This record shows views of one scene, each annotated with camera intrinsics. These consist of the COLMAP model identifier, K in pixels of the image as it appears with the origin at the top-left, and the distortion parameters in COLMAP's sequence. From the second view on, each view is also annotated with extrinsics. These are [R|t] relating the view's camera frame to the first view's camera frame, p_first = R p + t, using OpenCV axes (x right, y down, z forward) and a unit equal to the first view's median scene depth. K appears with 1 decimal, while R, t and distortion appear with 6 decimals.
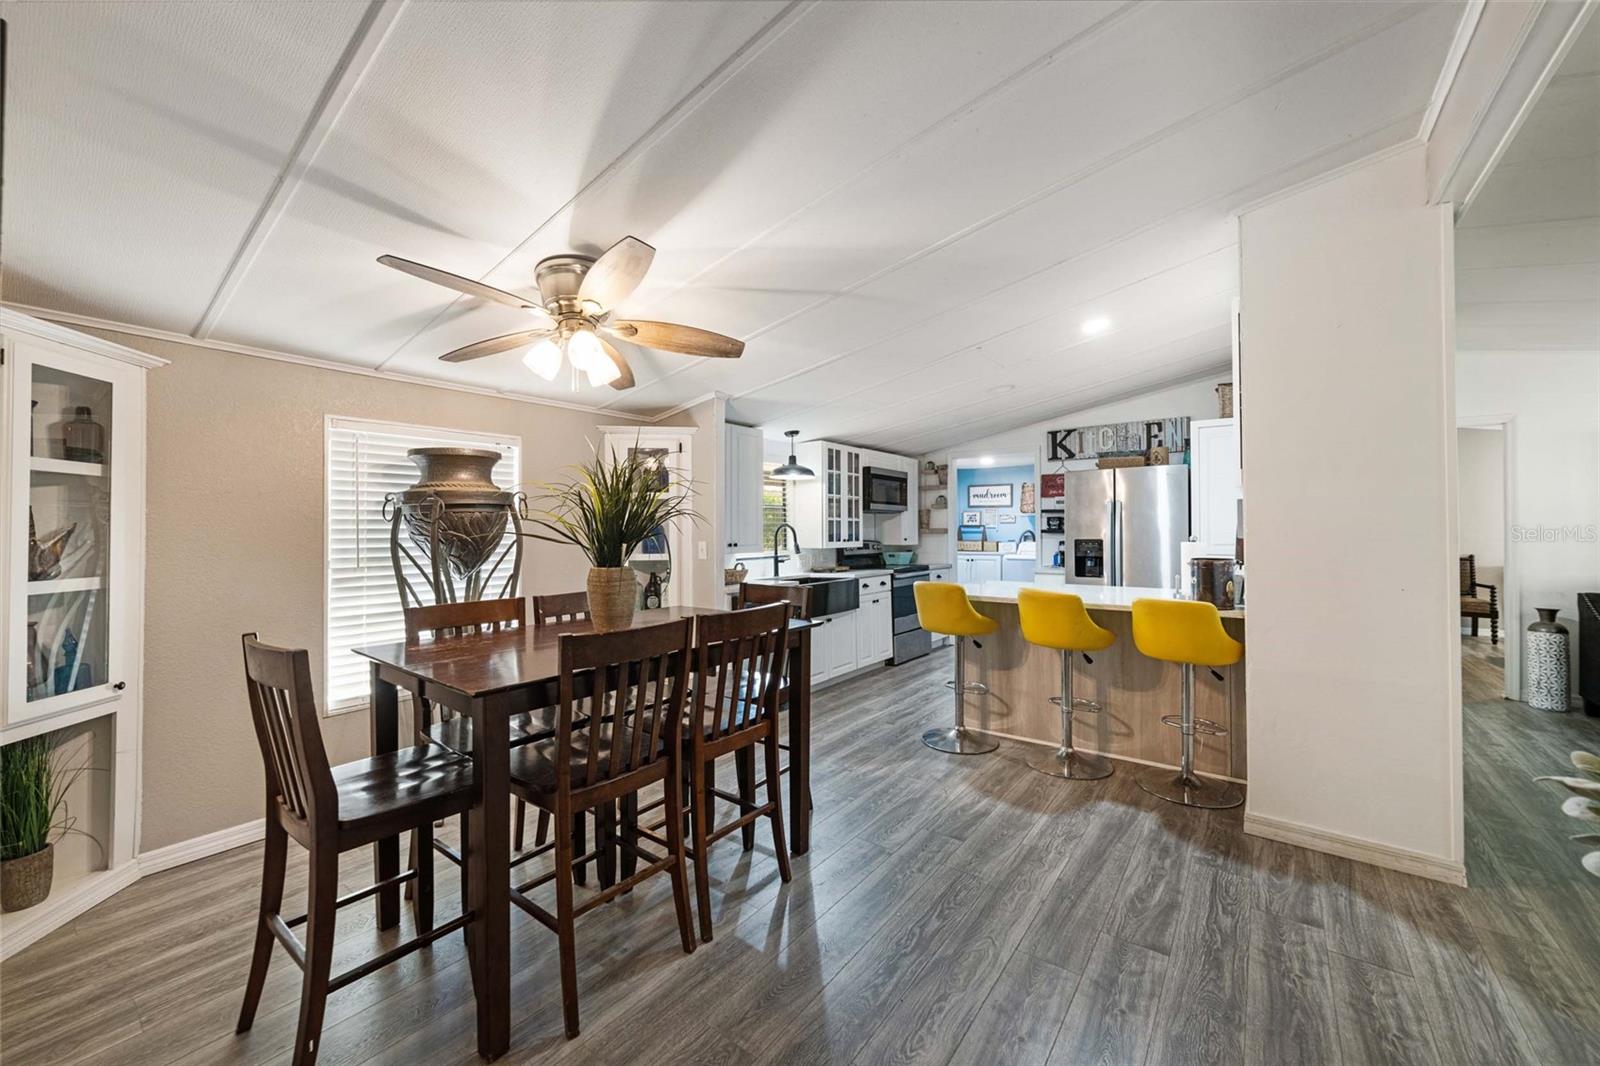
lens RADIAL K [[632.6, 0, 794.9], [0, 632.6, 518.5], [0, 0, 1]] dist [-0.001297, 0.000547]
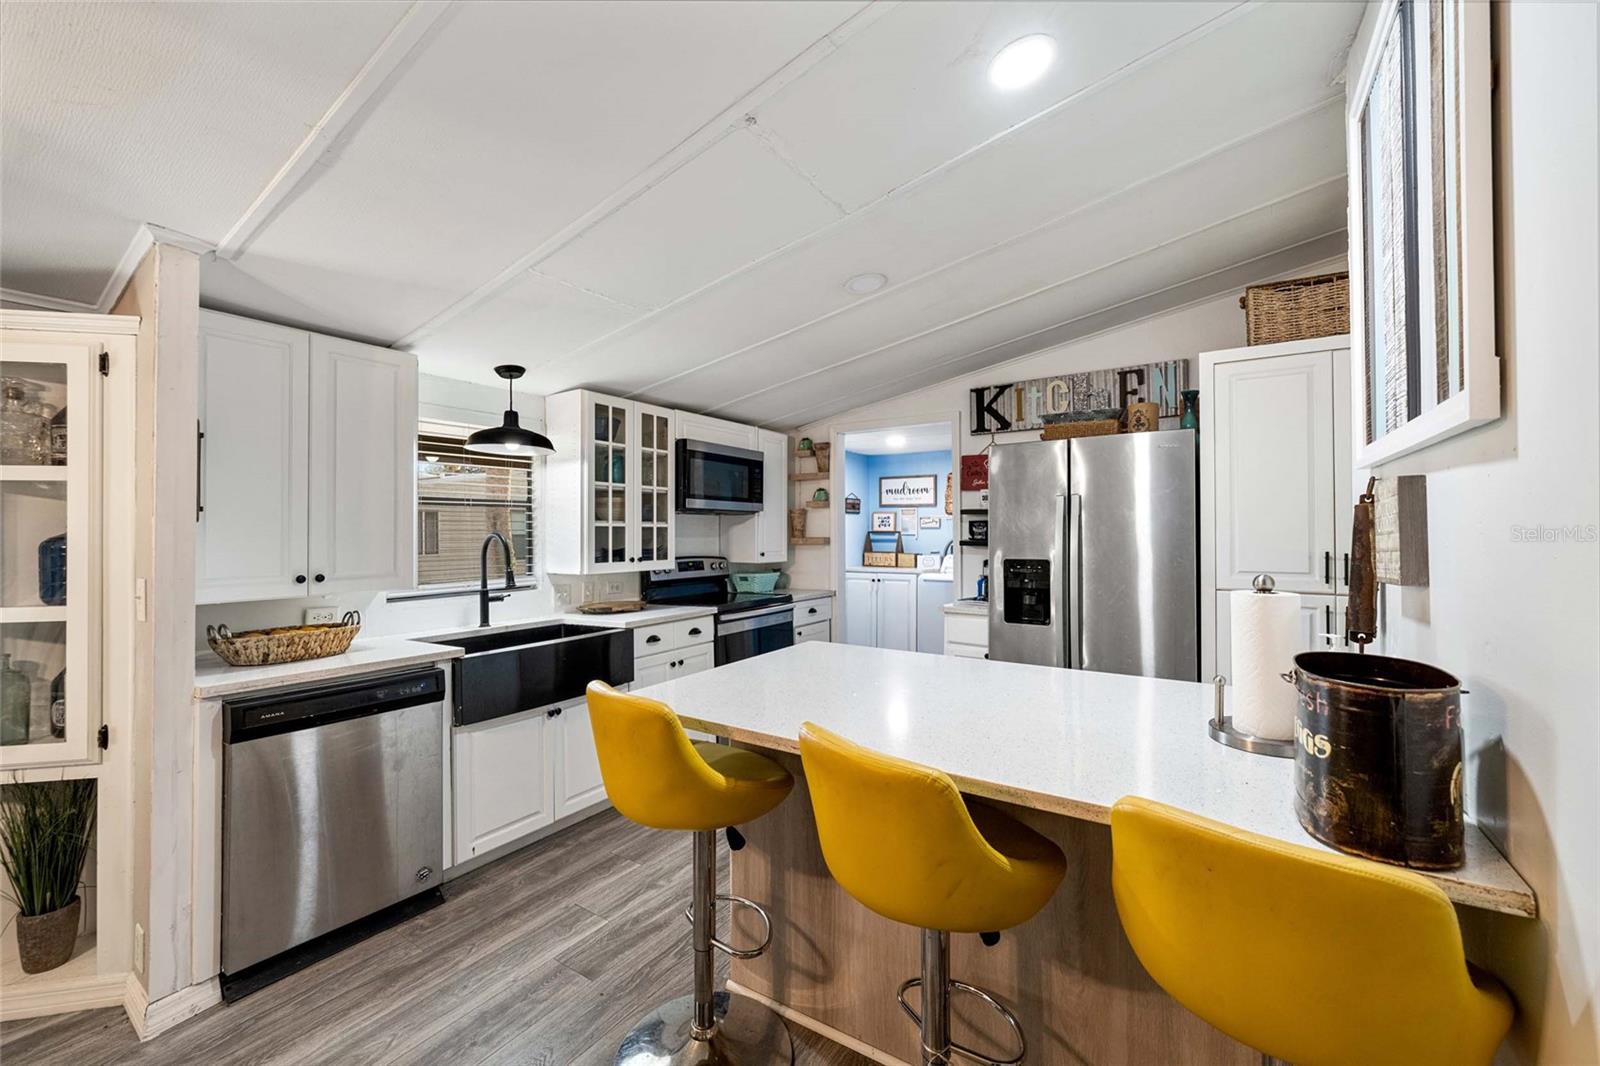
lens RADIAL K [[632.6, 0, 800.3], [0, 632.6, 526.6], [0, 0, 1]] dist [-0.001297, 0.000547]
pose [[0.998054, -0.000882, 0.062353, 0.203529], [0.000268, 0.999951, 0.009852, -0.002839], [-0.062358, -0.009816, 0.998006, 0.397496]]
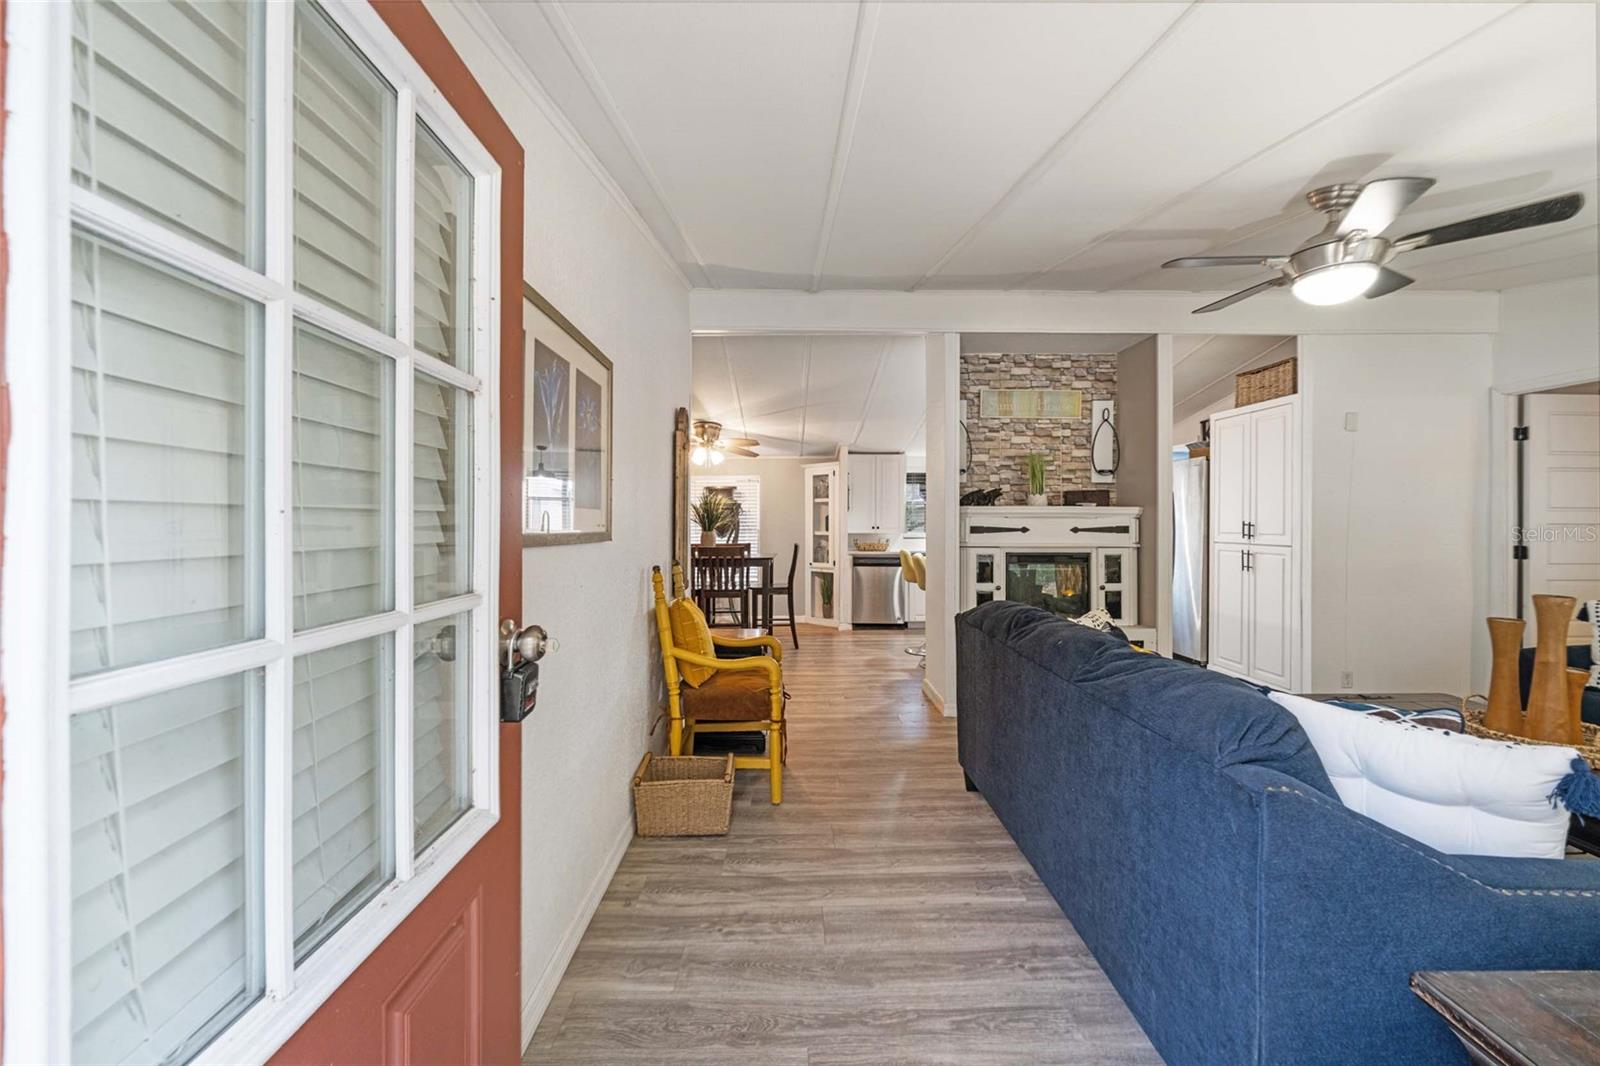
lens RADIAL K [[667.7, 0, 790.2], [0, 667.7, 517.5], [0, 0, 1]] dist [-0.000869, 0.000710]
pose [[0.609206, -0.004142, -0.793001, 0.943101], [0.015268, 0.999862, 0.006506, -0.000032], [0.792865, -0.016071, 0.609185, -0.201523]]
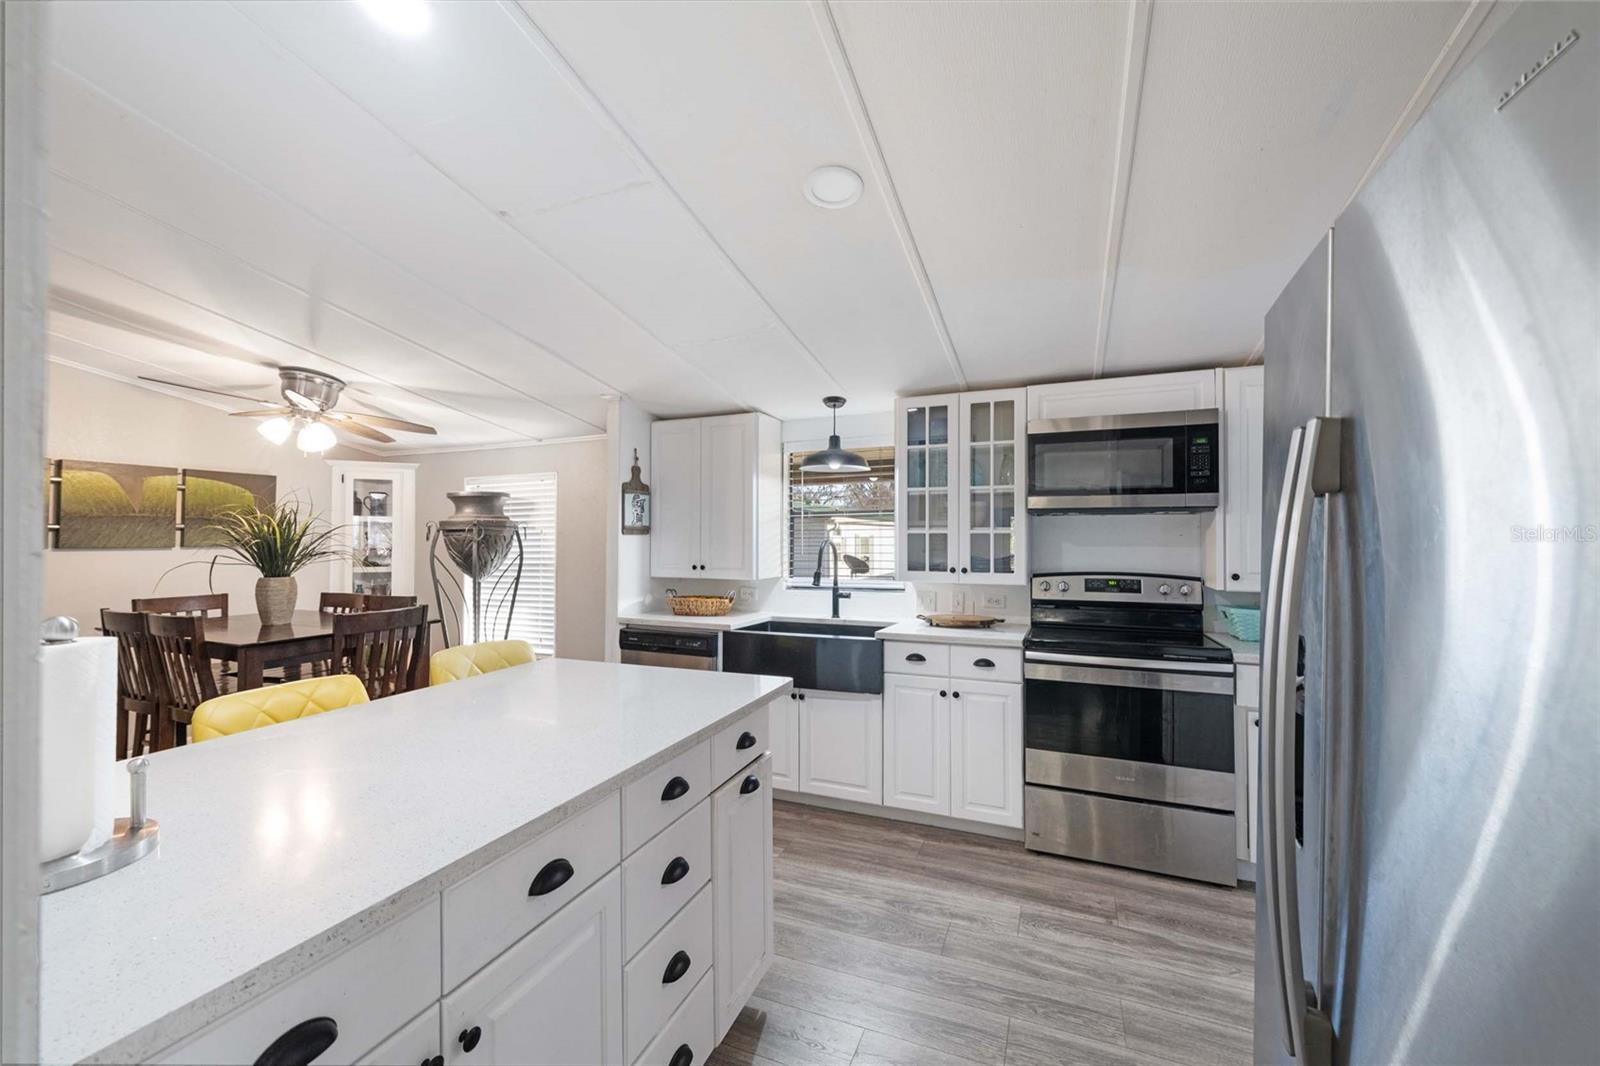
lens RADIAL K [[632.6, 0, 801.6], [0, 632.6, 529.0], [0, 0, 1]] dist [-0.001297, 0.000547]
pose [[0.248870, -0.009173, -0.968493, 0.580846], [0.020538, 0.999780, -0.004192, -0.001099], [0.968319, -0.018847, 0.249004, 0.752216]]
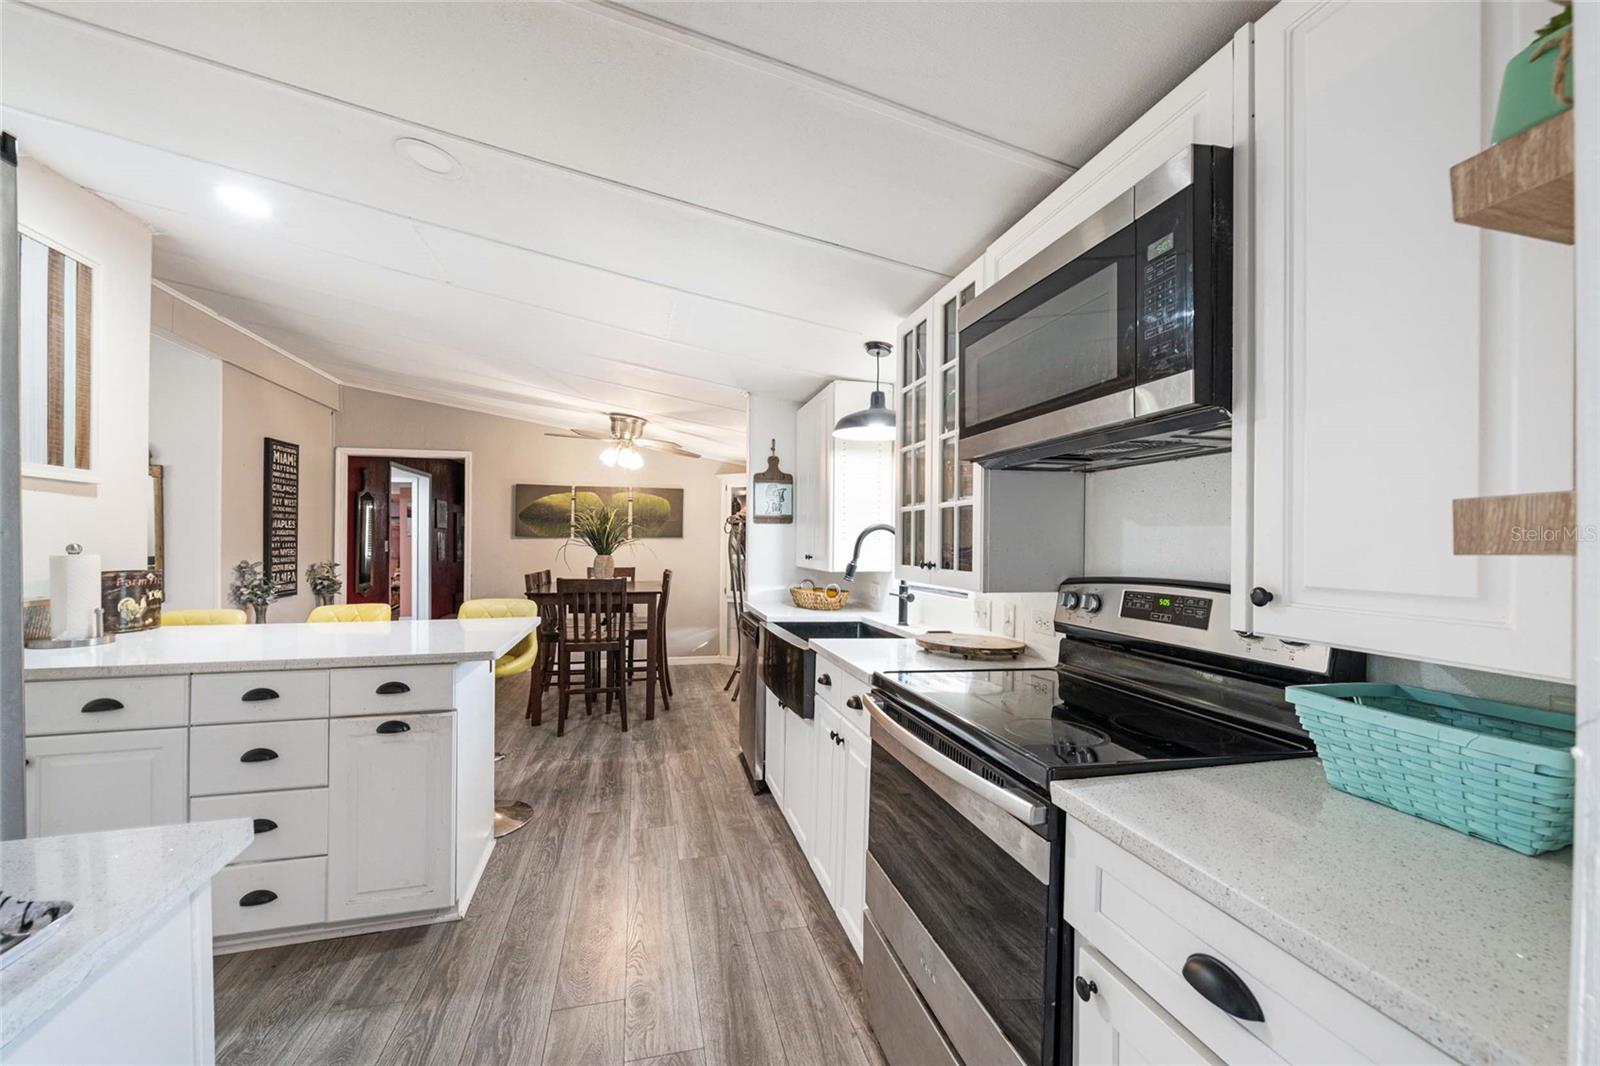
lens RADIAL K [[632.6, 0, 797.9], [0, 632.6, 541.0], [0, 0, 1]] dist [-0.001297, 0.000547]
pose [[-0.620946, -0.003971, -0.783843, 0.412220], [0.008859, 0.999888, -0.012084, 0.025469], [0.783803, -0.014447, -0.620841, 1.187470]]
